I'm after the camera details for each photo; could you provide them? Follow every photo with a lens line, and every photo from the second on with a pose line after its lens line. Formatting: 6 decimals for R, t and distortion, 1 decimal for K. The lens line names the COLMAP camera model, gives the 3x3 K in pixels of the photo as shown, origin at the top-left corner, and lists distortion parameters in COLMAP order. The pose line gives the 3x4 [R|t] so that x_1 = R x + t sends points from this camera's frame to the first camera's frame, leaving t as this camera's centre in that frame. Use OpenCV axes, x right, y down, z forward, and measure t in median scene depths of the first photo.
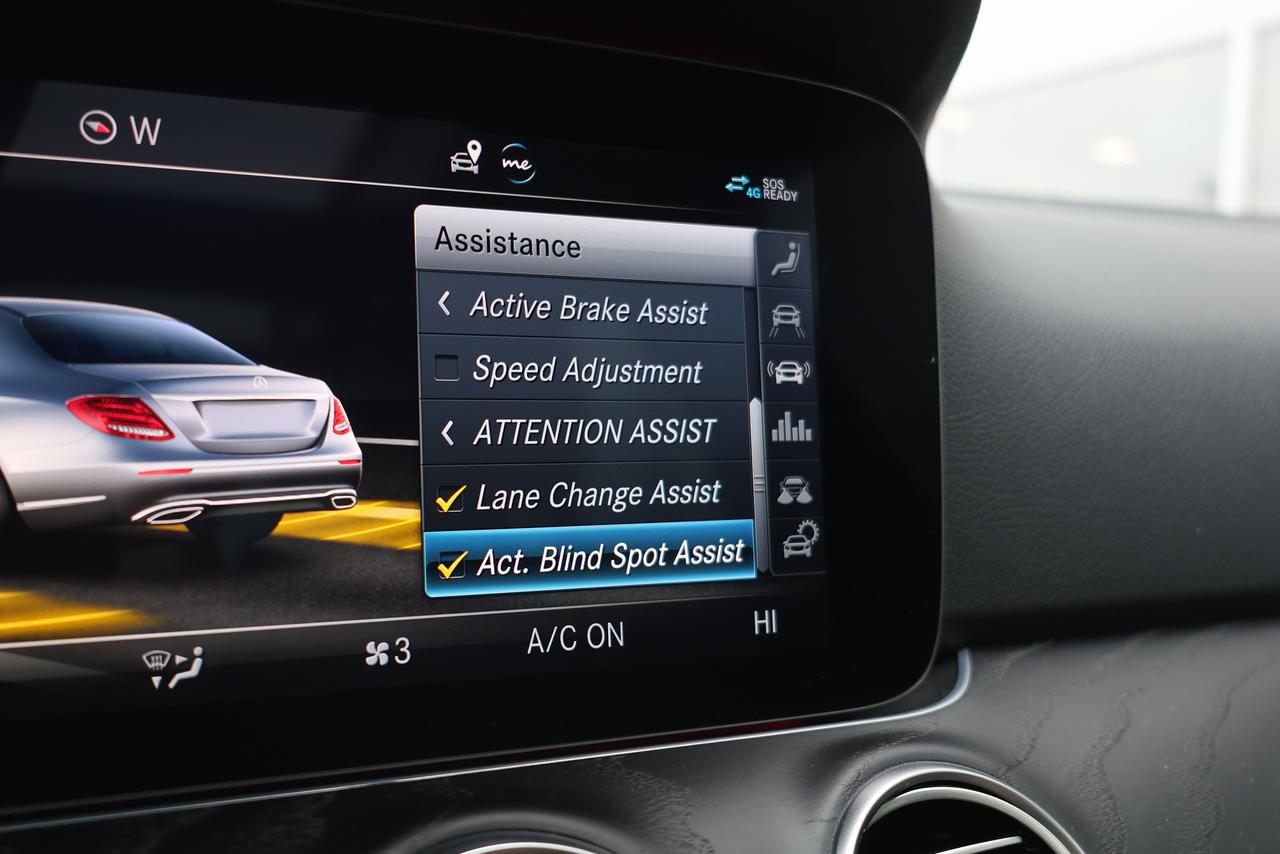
lens RADIAL K [[1336.2, 0, 640.2], [0, 1336.2, 428.4], [0, 0, 1]] dist [0.022756, 0.000000]
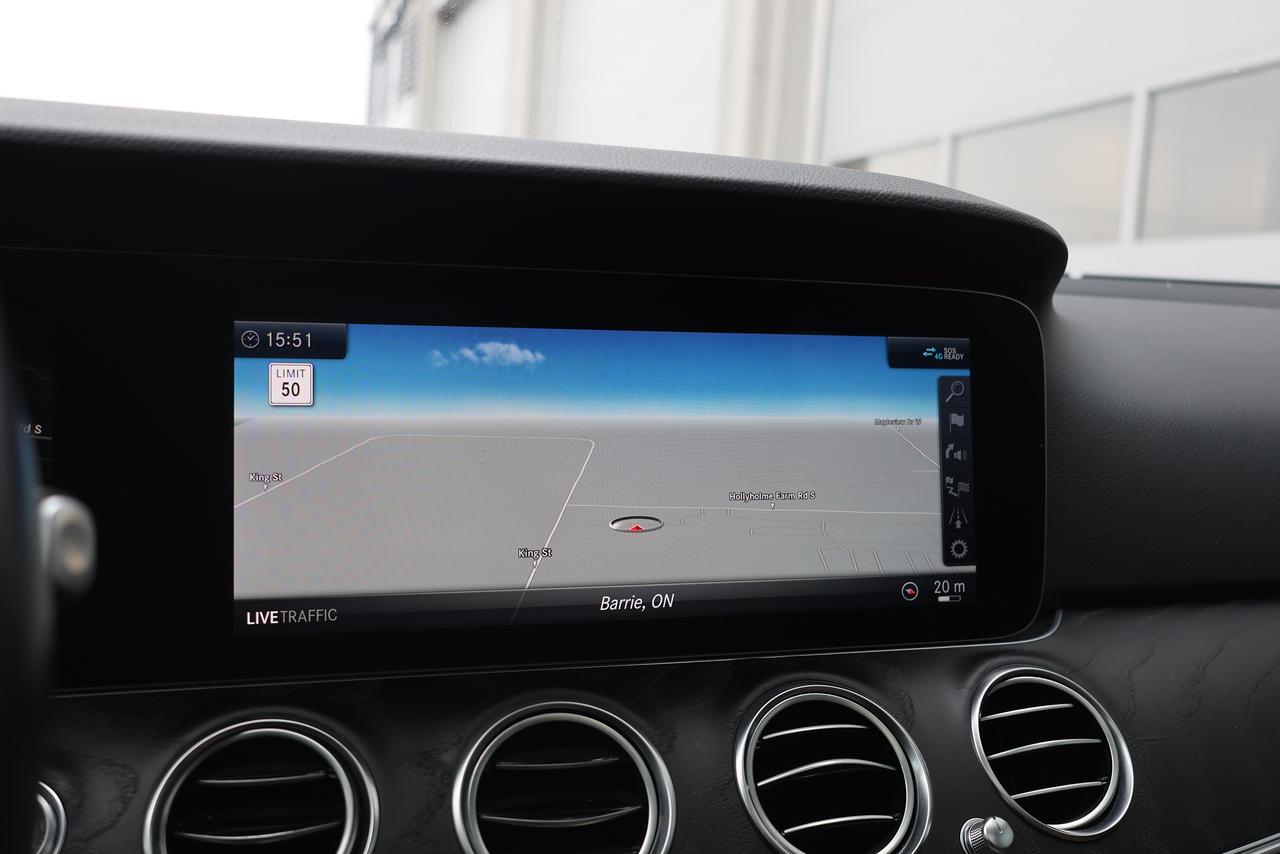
lens RADIAL K [[1336.2, 0, 634.3], [0, 1336.2, 423.1], [0, 0, 1]] dist [0.022756, 0.000000]
pose [[0.988249, 0.014219, -0.152191, -0.046494], [-0.010871, 0.999681, 0.022810, -0.120842], [0.152466, -0.020887, 0.988088, -0.870180]]
